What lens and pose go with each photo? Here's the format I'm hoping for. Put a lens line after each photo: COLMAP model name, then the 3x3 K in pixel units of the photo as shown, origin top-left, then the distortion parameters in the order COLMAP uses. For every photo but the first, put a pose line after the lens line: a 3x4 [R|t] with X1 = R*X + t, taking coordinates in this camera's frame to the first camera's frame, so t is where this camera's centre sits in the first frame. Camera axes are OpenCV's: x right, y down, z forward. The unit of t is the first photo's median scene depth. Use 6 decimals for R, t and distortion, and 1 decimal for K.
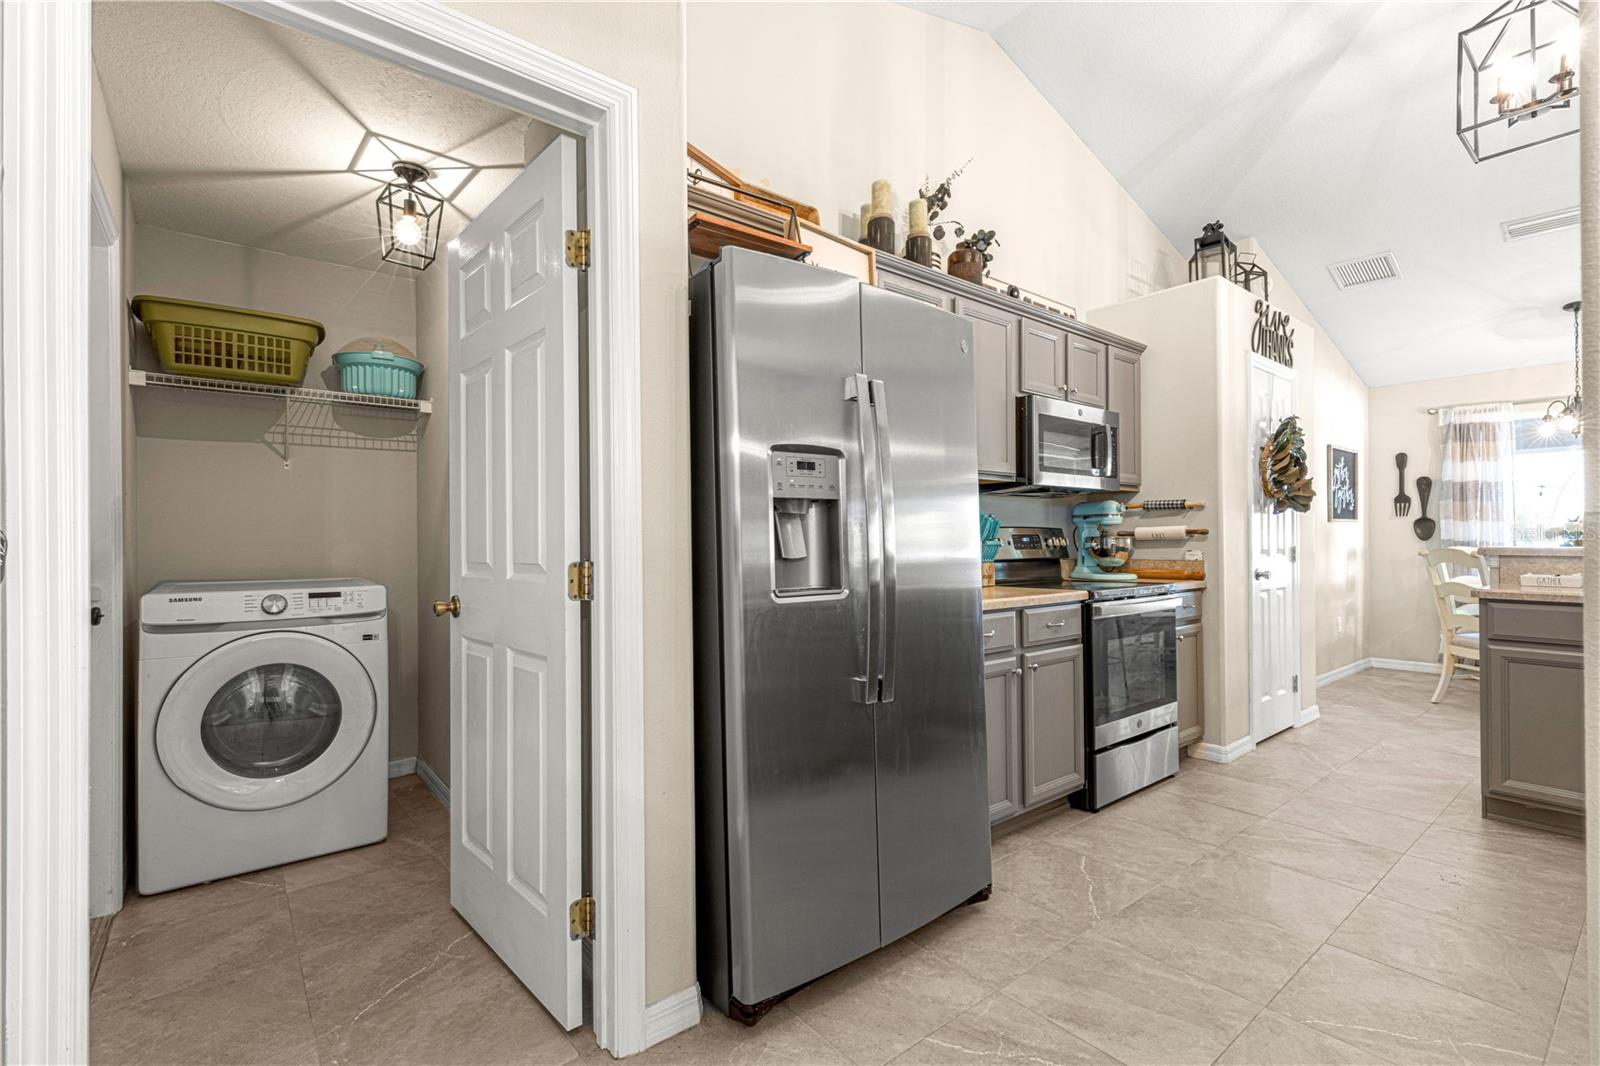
lens RADIAL K [[722.1, 0, 815.1], [0, 722.1, 534.5], [0, 0, 1]] dist [0.001854, 0.000514]
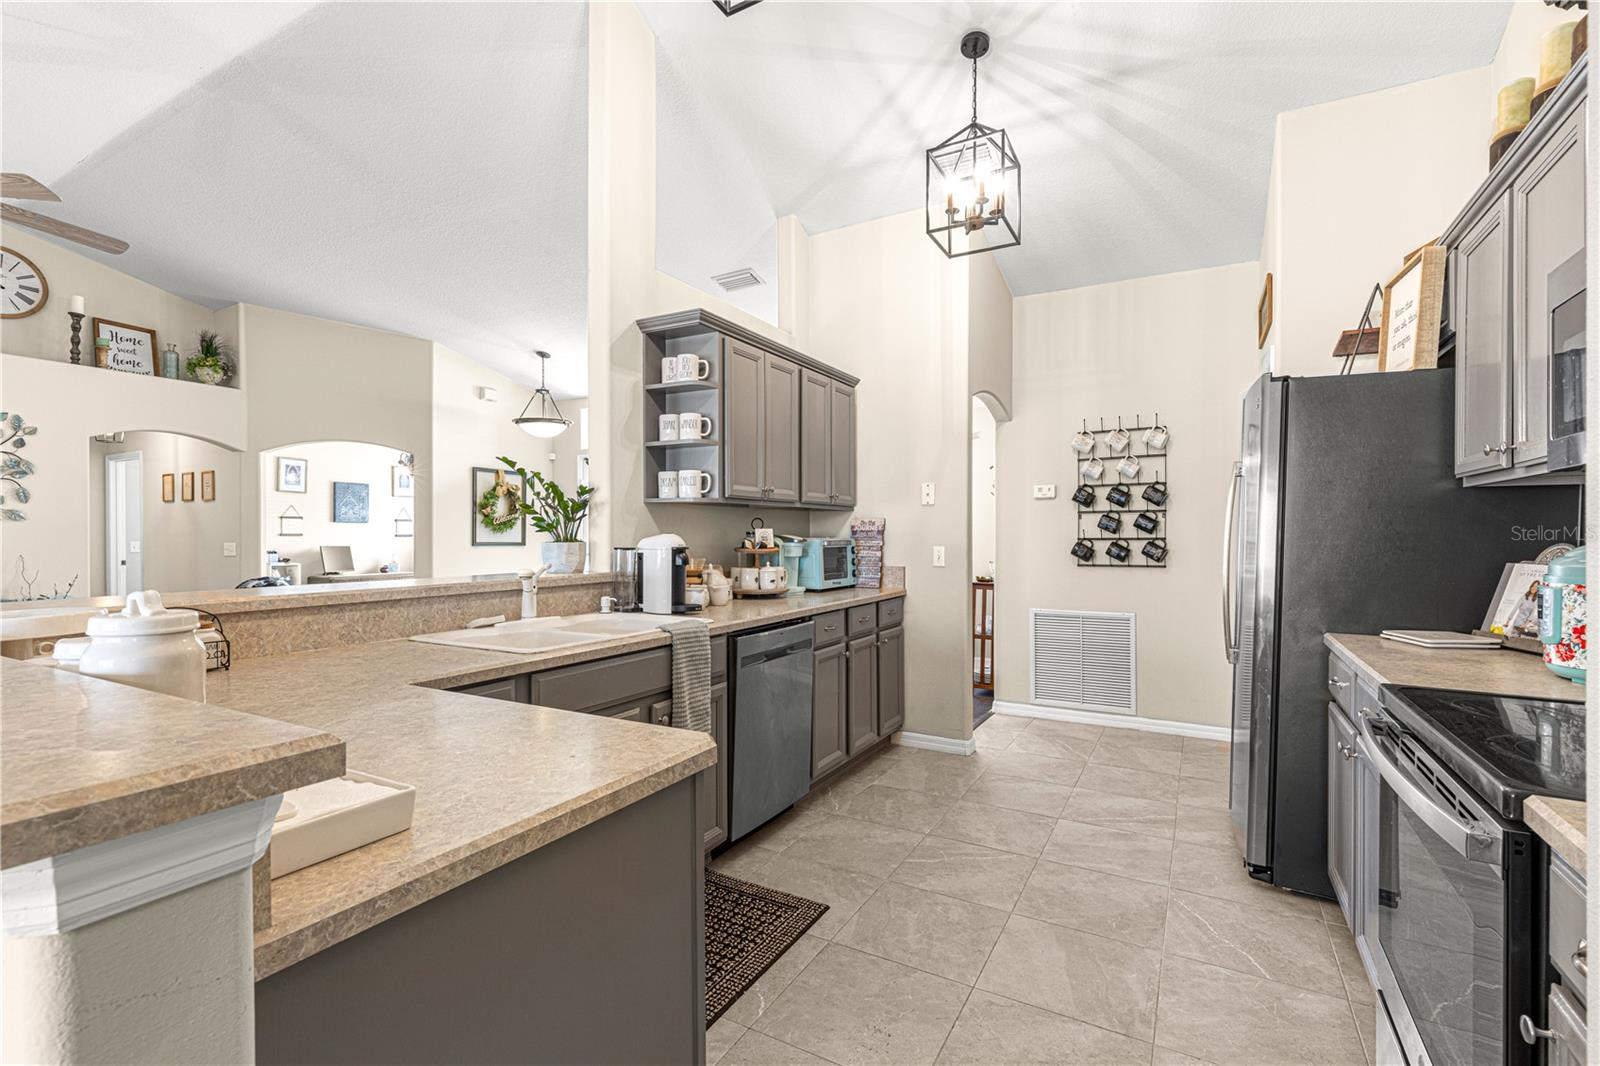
lens RADIAL K [[722.1, 0, 811.2], [0, 722.1, 532.9], [0, 0, 1]] dist [0.001854, 0.000514]
pose [[-0.927603, 0.005814, -0.373523, 0.935839], [0.008838, 0.999941, -0.006384, -0.032953], [0.373463, -0.009223, -0.927599, 1.282740]]
